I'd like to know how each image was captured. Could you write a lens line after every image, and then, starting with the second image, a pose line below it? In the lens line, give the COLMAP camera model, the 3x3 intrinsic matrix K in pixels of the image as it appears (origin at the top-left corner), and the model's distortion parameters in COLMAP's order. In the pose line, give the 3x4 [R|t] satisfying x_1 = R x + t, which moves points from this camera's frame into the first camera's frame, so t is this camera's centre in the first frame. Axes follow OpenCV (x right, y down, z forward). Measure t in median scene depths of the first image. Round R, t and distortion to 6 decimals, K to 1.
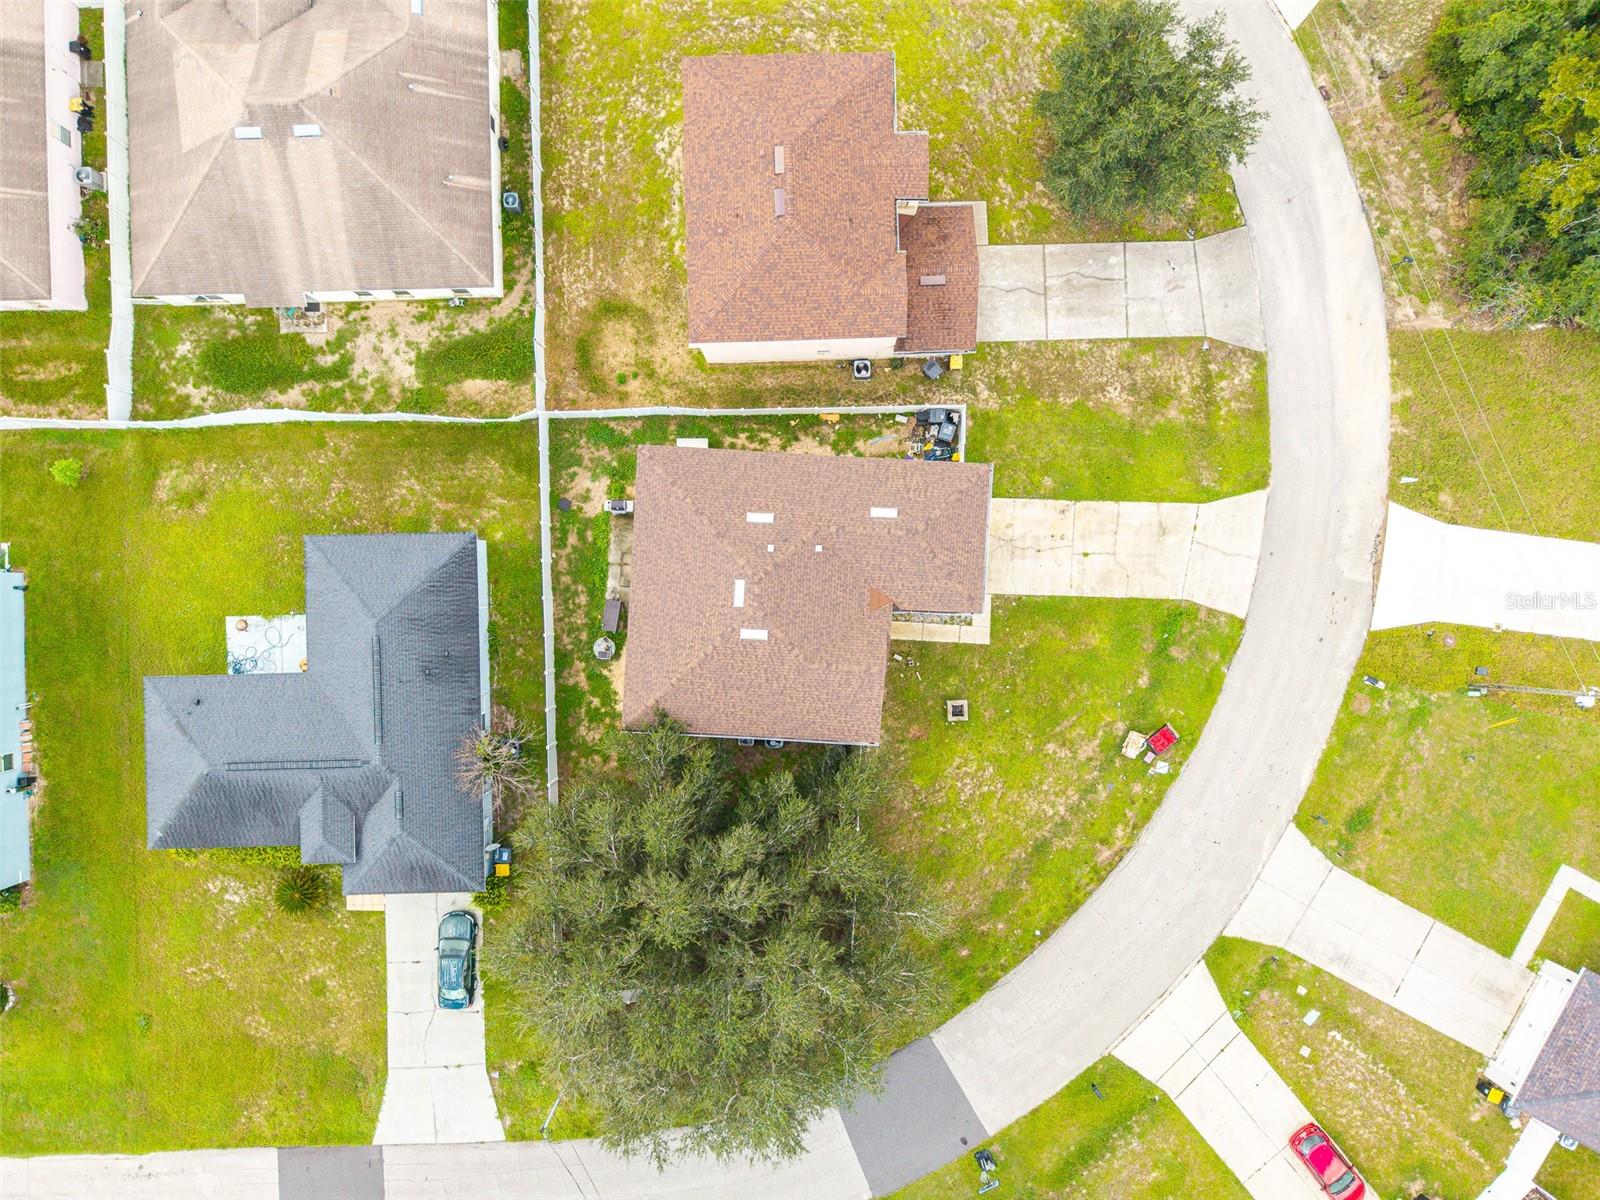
lens RADIAL K [[1075.2, 0, 800.0], [0, 1075.2, 600.0], [0, 0, 1]] dist [0.043859, -0.054821]
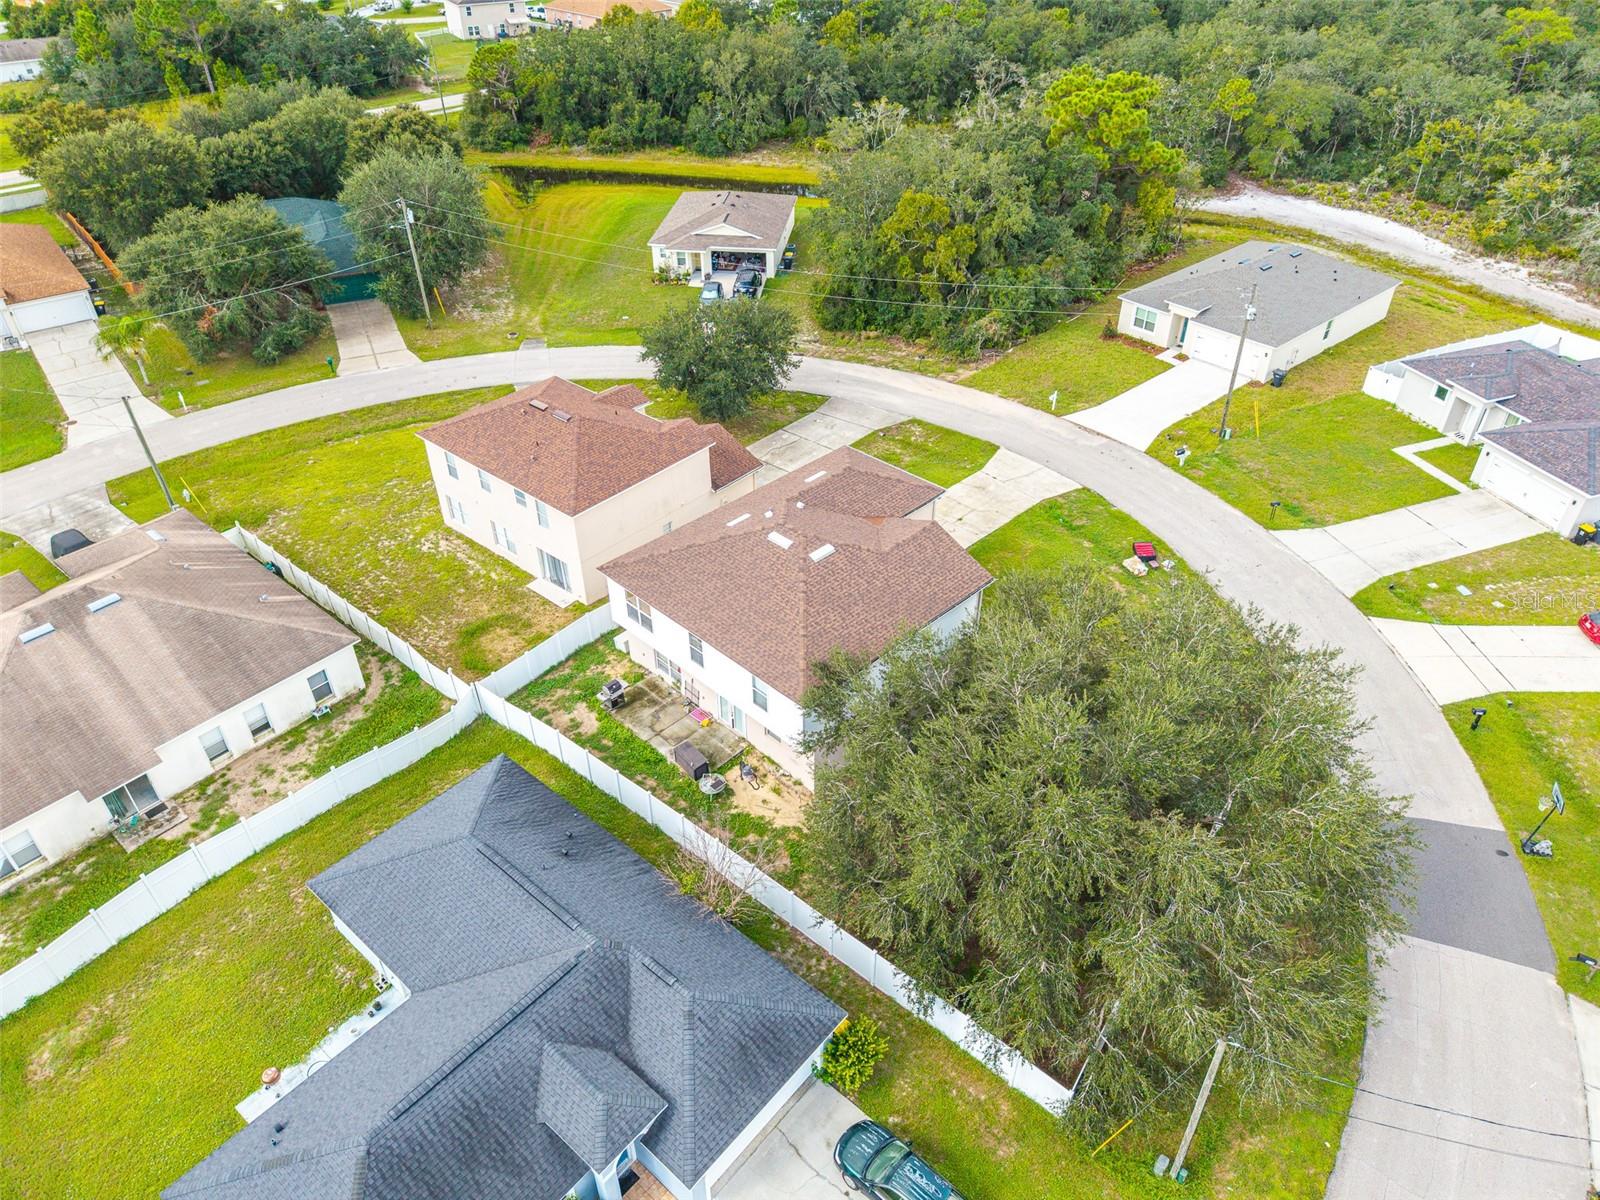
lens RADIAL K [[1073.9, 0, 803.0], [0, 1073.9, 595.6], [0, 0, 1]] dist [0.034695, -0.033254]
pose [[0.667407, -0.439977, 0.600823, -0.552815], [0.744690, 0.392046, -0.540127, 0.471373], [0.002093, 0.807911, 0.589301, 0.401493]]
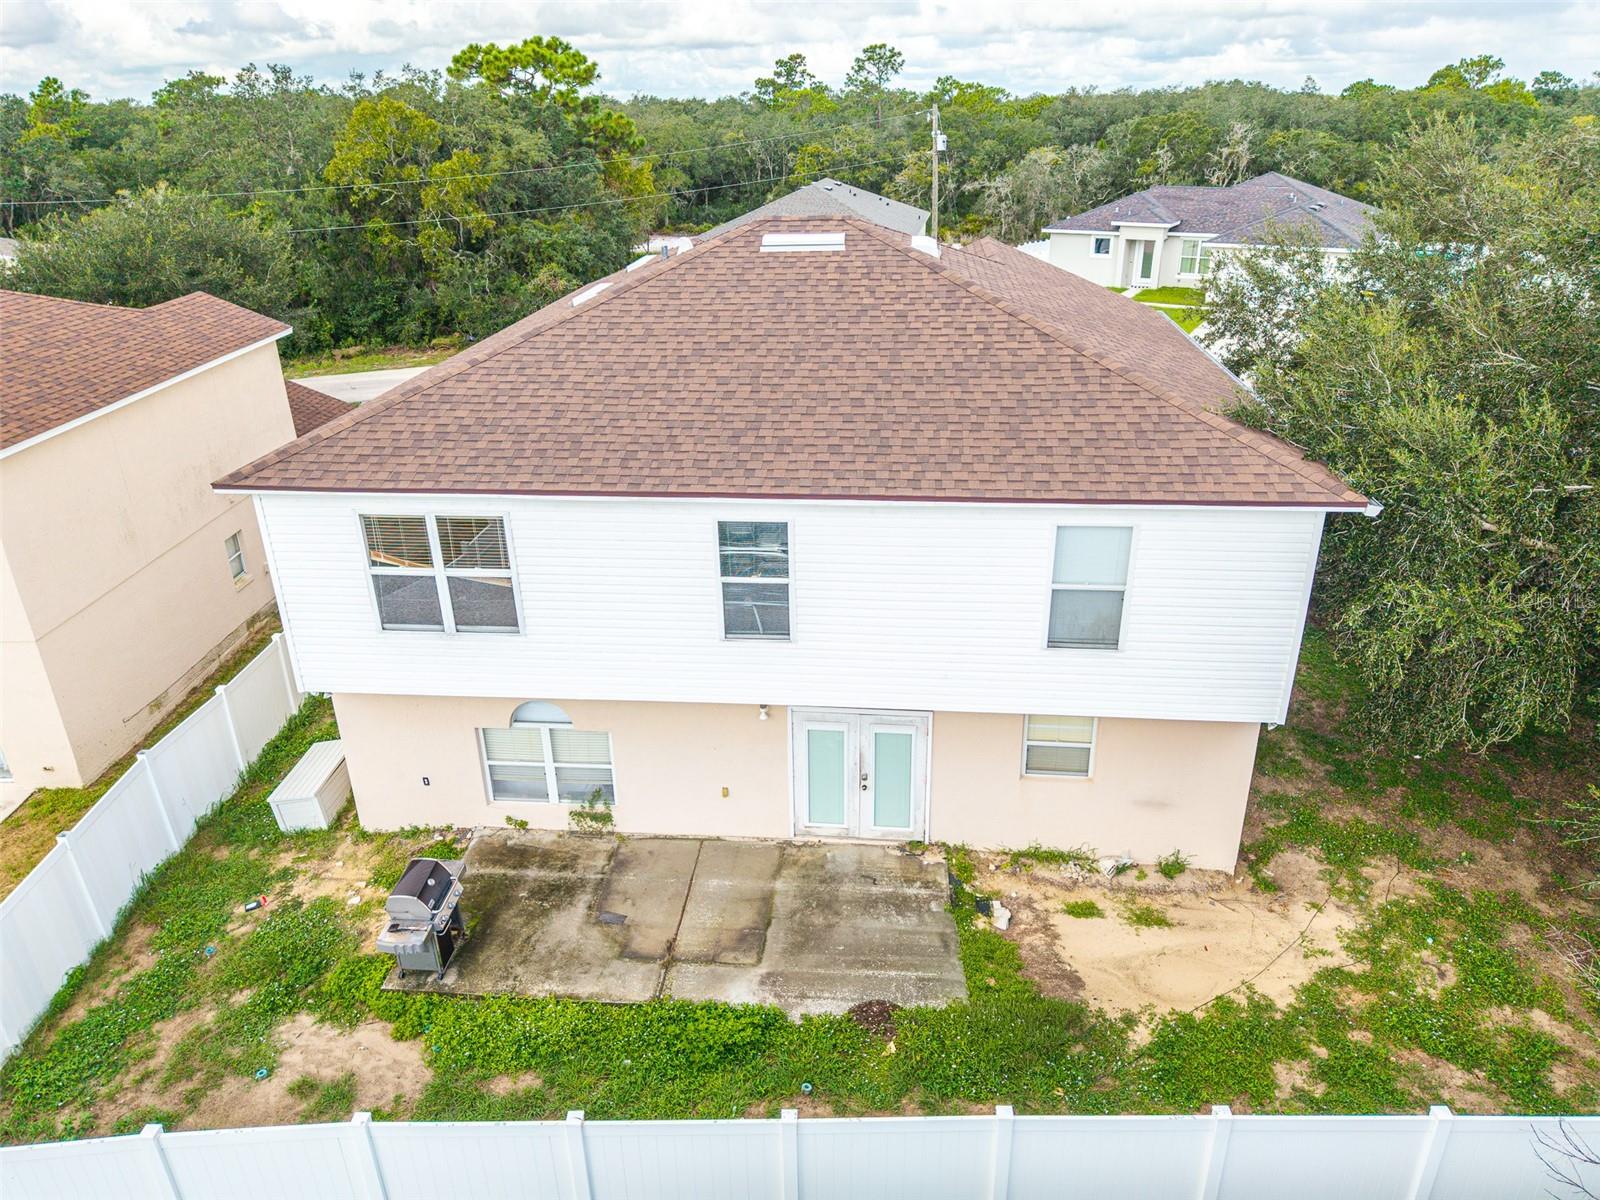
lens RADIAL K [[1087.1, 0, 804.0], [0, 1087.1, 589.1], [0, 0, 1]] dist [0.025402, -0.024582]
pose [[0.041665, -0.400801, 0.915217, -0.351622], [0.998991, 0.001319, -0.044902, 0.007879], [0.016790, 0.916164, 0.400451, 0.822206]]
